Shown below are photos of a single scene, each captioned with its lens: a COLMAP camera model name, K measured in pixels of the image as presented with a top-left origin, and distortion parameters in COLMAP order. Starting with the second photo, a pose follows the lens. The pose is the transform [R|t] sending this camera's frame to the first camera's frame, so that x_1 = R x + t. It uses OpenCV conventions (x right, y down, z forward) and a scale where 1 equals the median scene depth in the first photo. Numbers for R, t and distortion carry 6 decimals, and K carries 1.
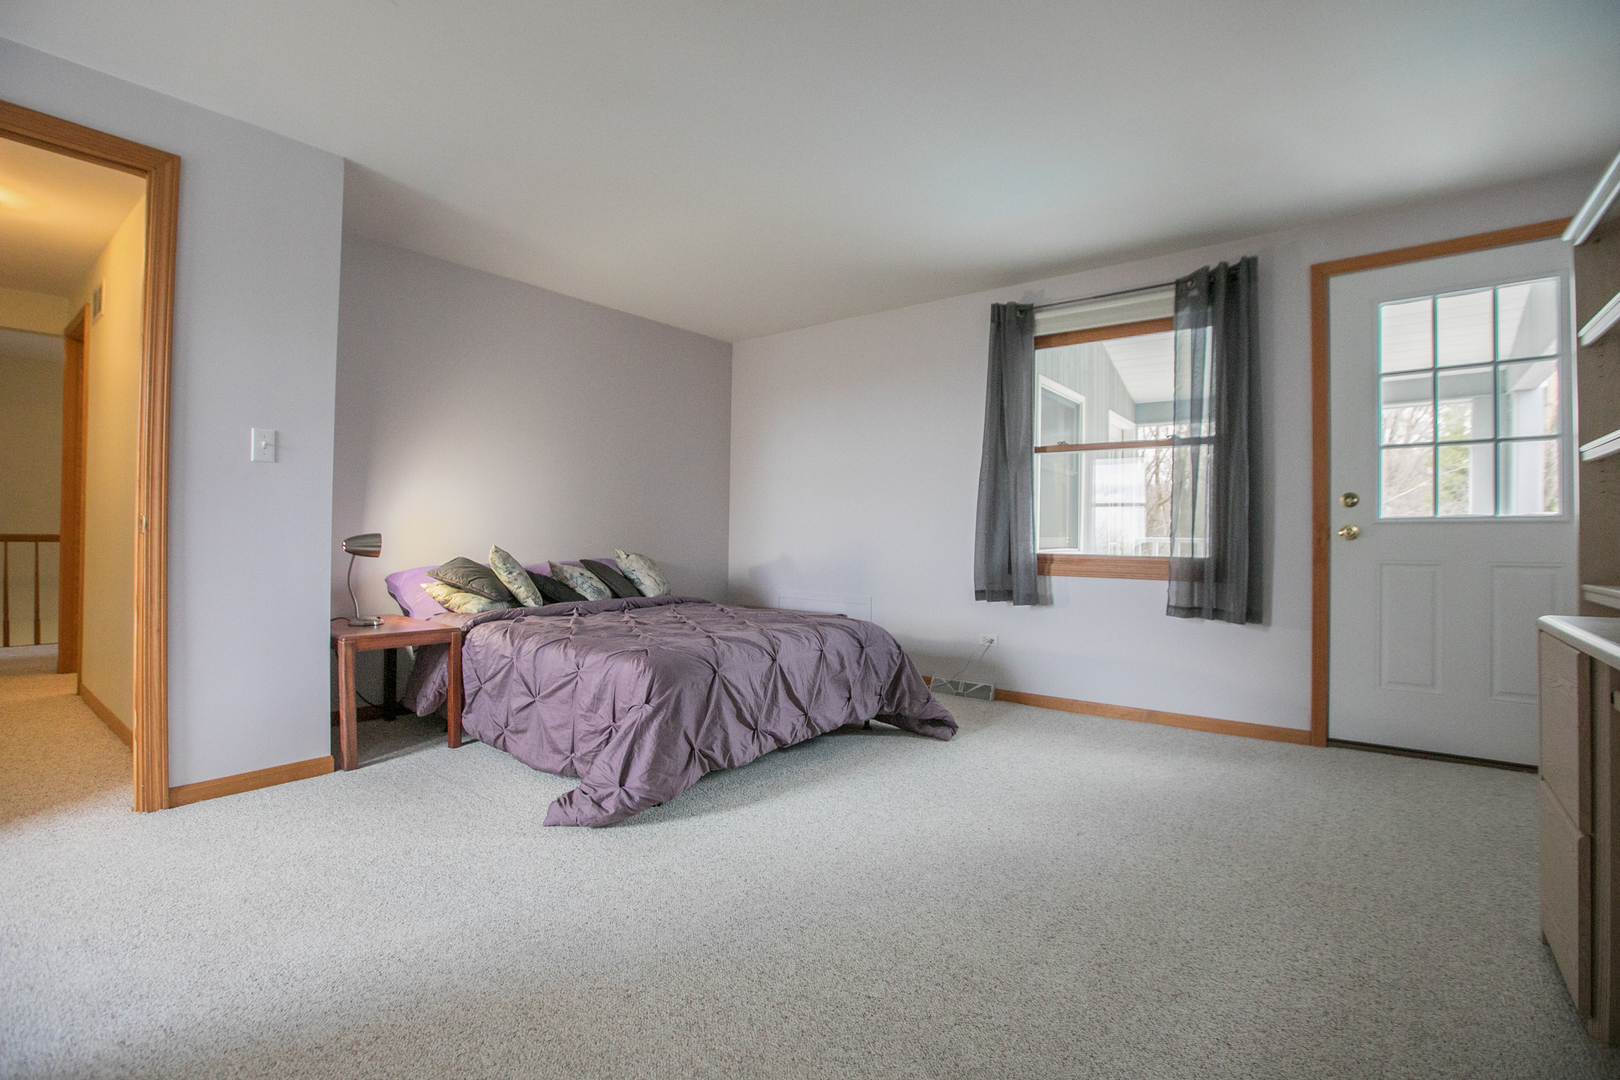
lens RADIAL K [[736.3, 0, 813.9], [0, 736.3, 532.9], [0, 0, 1]] dist [-0.046843, 0.012527]
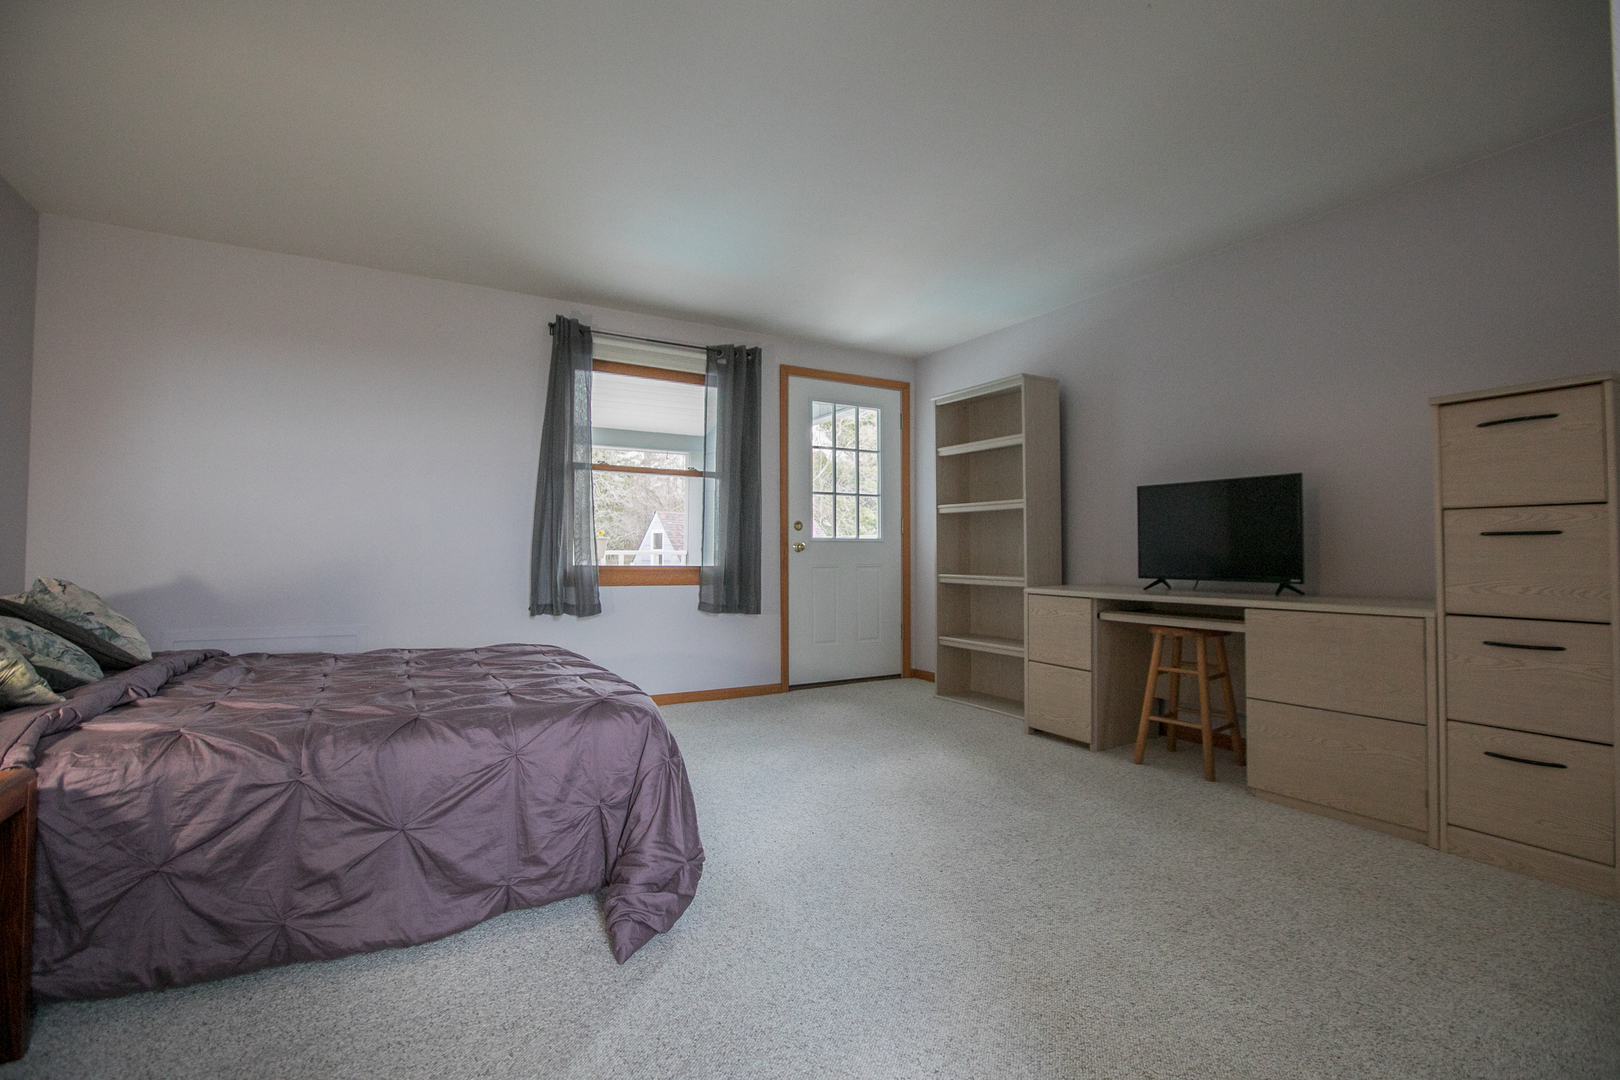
lens RADIAL K [[736.3, 0, 807.6], [0, 736.3, 540.5], [0, 0, 1]] dist [-0.046843, 0.012527]
pose [[0.365244, 0.008233, 0.930875, -0.641687], [-0.009513, 0.999942, -0.005111, -0.006427], [-0.930863, -0.006988, 0.365301, 0.379288]]
